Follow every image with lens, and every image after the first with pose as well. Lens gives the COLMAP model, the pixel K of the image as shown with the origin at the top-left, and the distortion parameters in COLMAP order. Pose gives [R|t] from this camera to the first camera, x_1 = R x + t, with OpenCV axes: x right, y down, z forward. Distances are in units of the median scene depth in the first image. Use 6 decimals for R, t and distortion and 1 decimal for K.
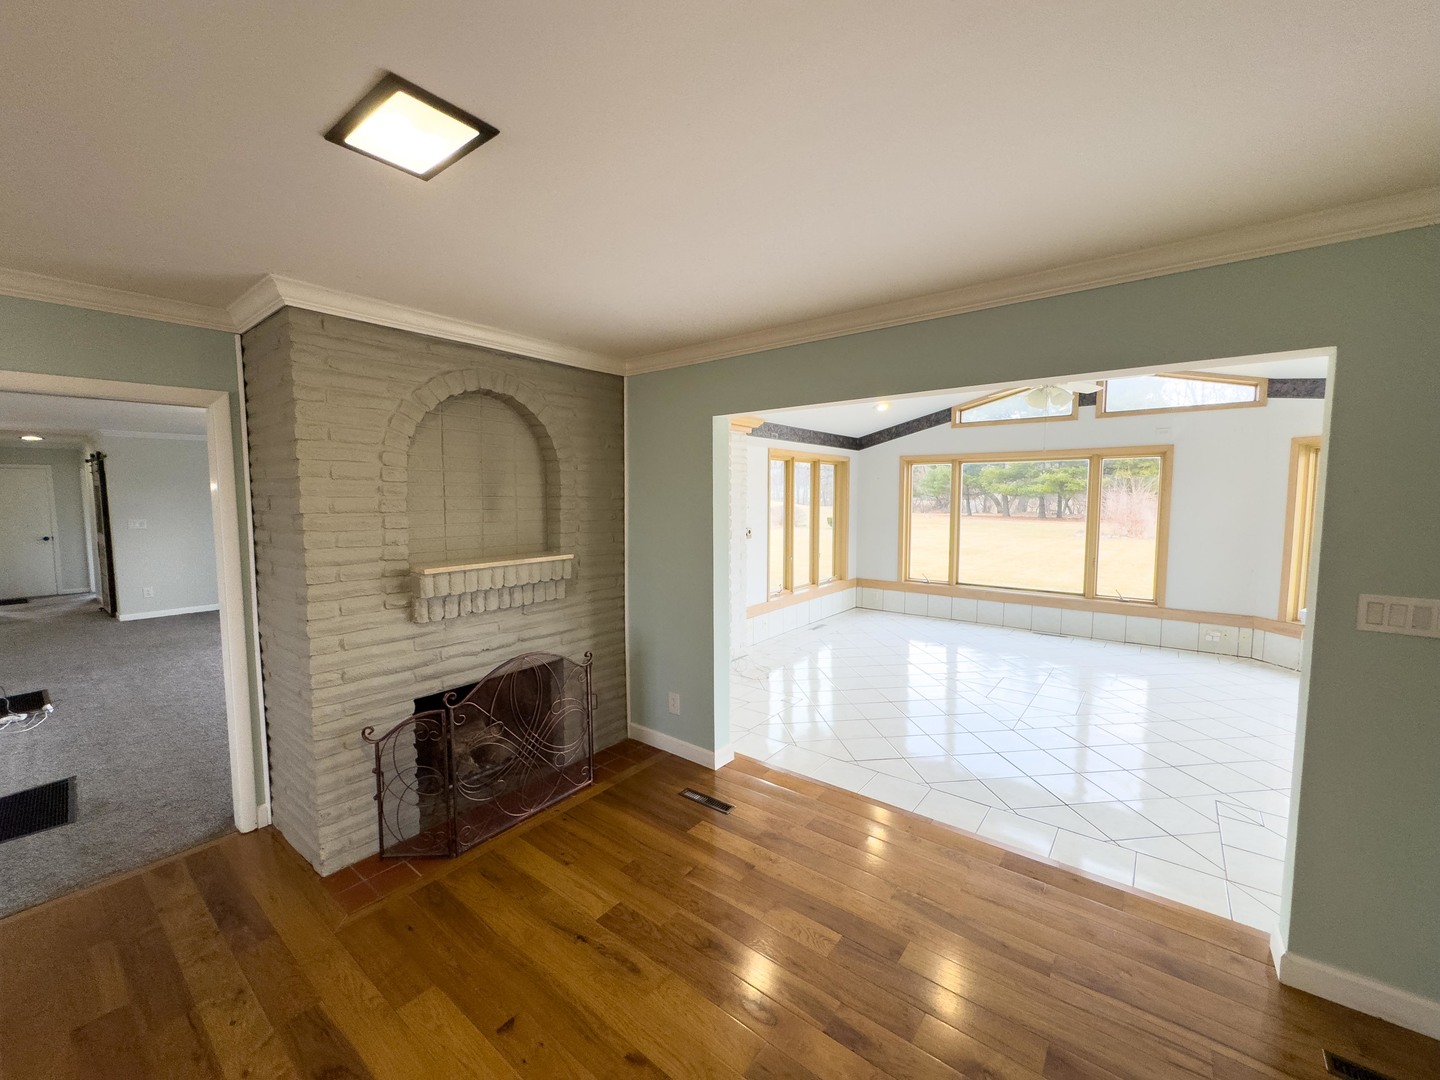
lens RADIAL K [[574.4, 0, 719.4], [0, 574.4, 537.9], [0, 0, 1]] dist [-0.002059, 0.000367]
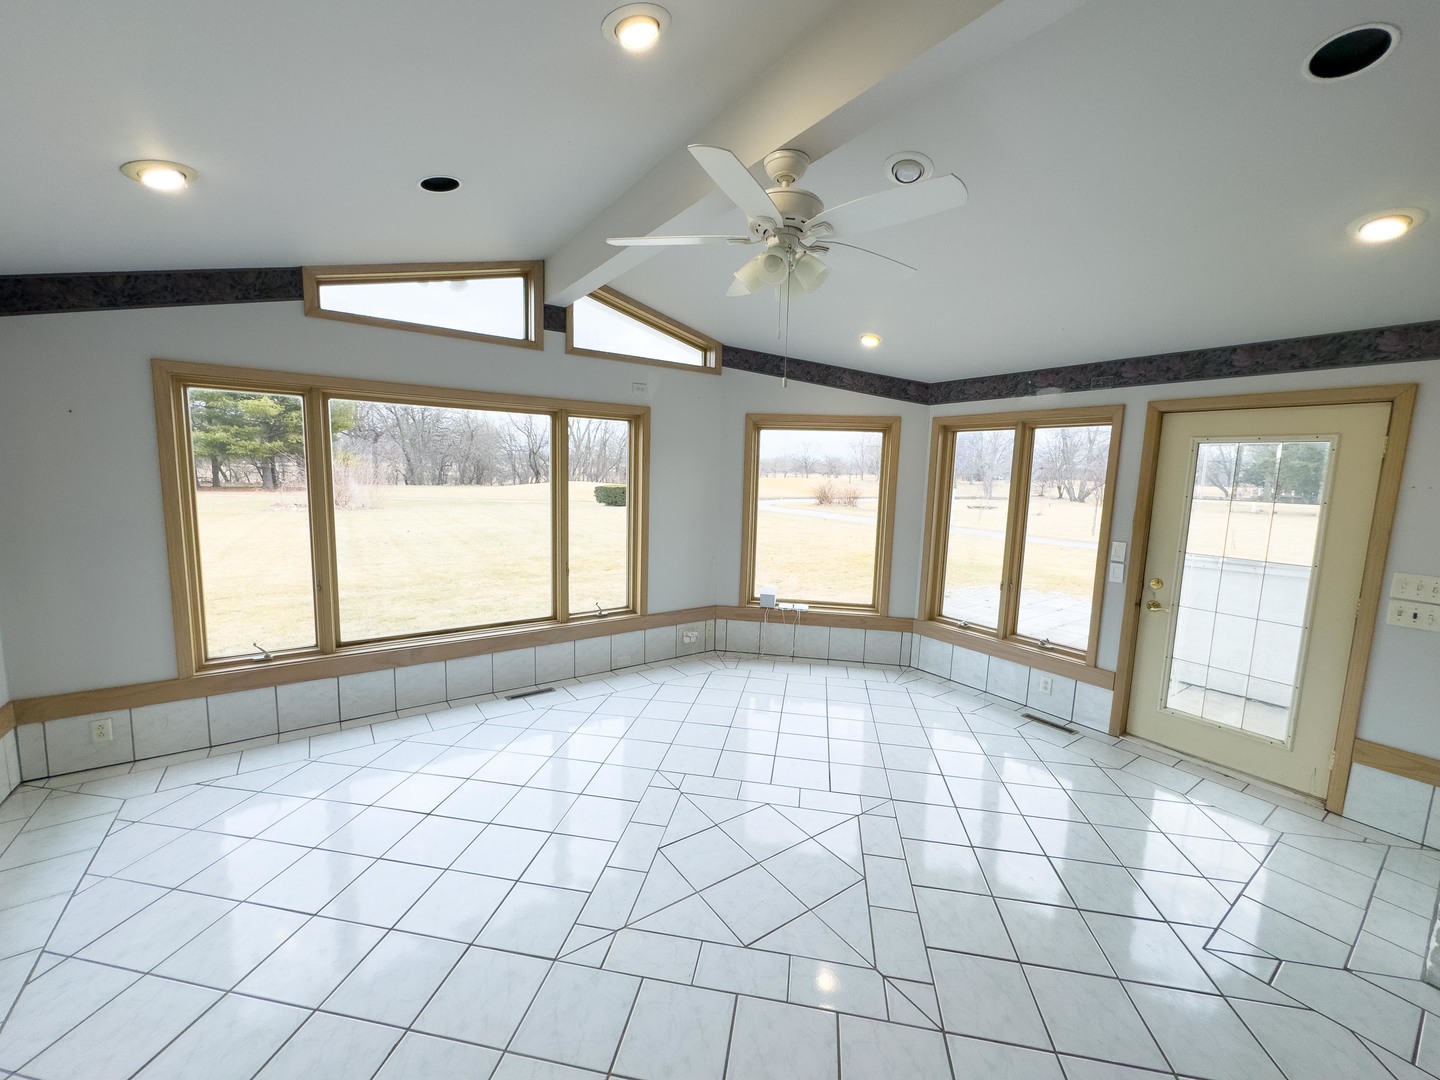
lens RADIAL K [[574.4, 0, 719.4], [0, 574.4, 537.9], [0, 0, 1]] dist [-0.002059, 0.000367]
pose [[0.285182, -0.101723, 0.953060, 0.049119], [0.045349, 0.994671, 0.092595, -0.044083], [-0.957400, 0.016814, 0.288275, 0.558446]]
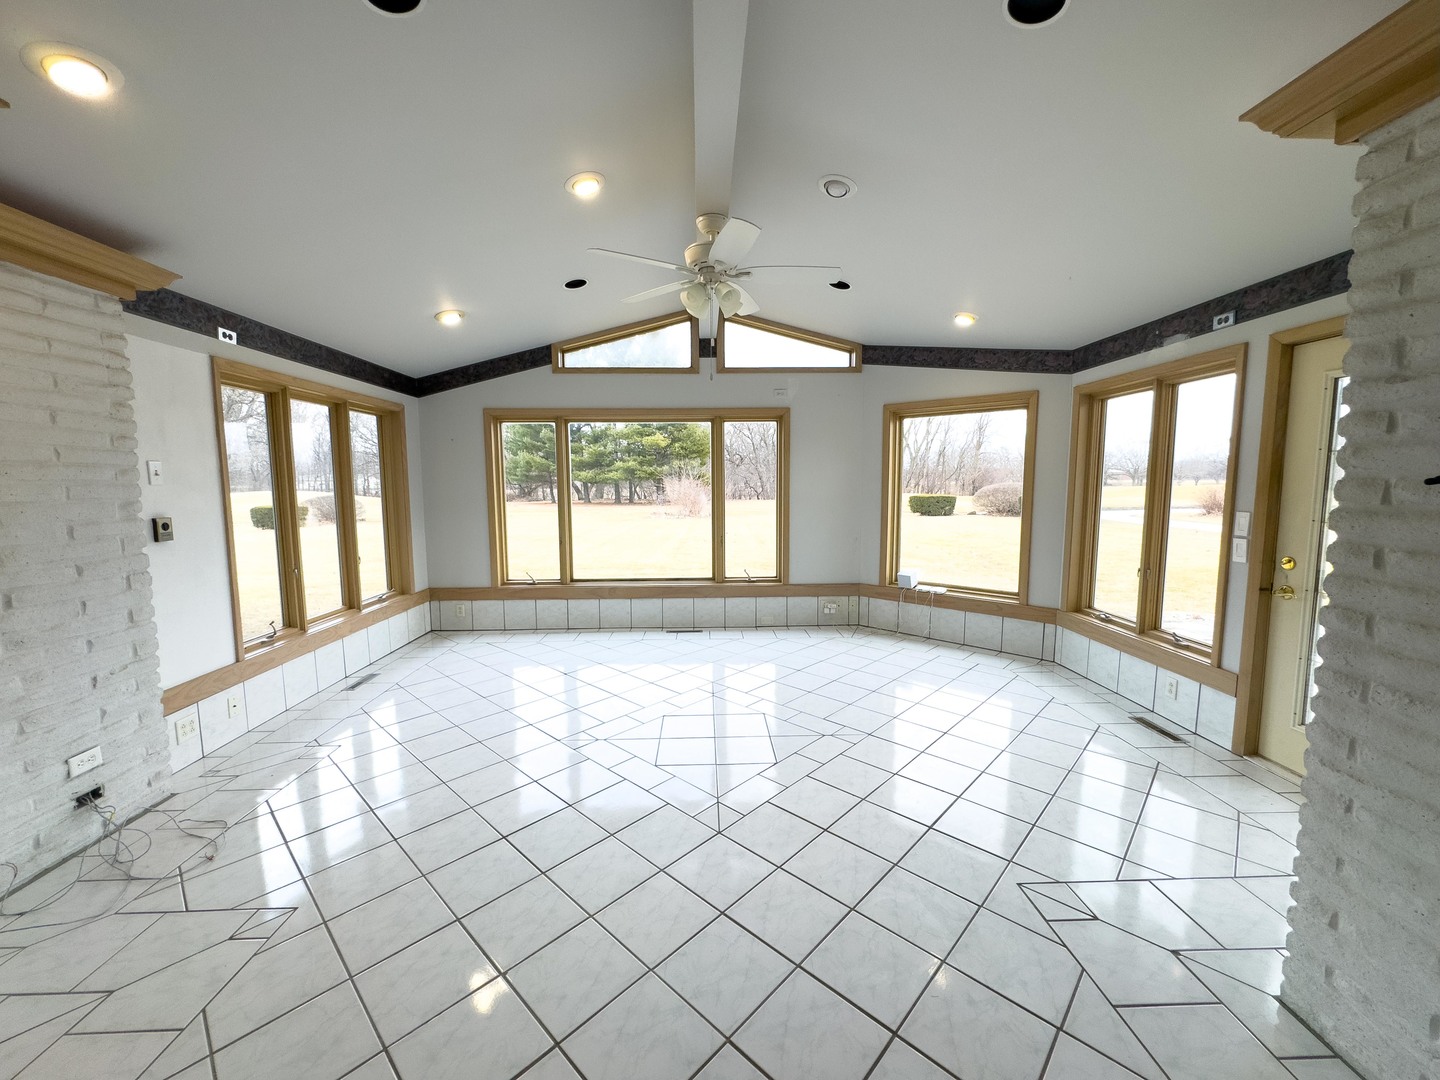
lens RADIAL K [[574.4, 0, 719.4], [0, 574.4, 537.9], [0, 0, 1]] dist [-0.002059, 0.000367]
pose [[0.767325, -0.065025, 0.637954, 0.082735], [0.053694, 0.997867, 0.037126, 0.004815], [-0.639007, 0.005767, 0.769179, 0.293946]]
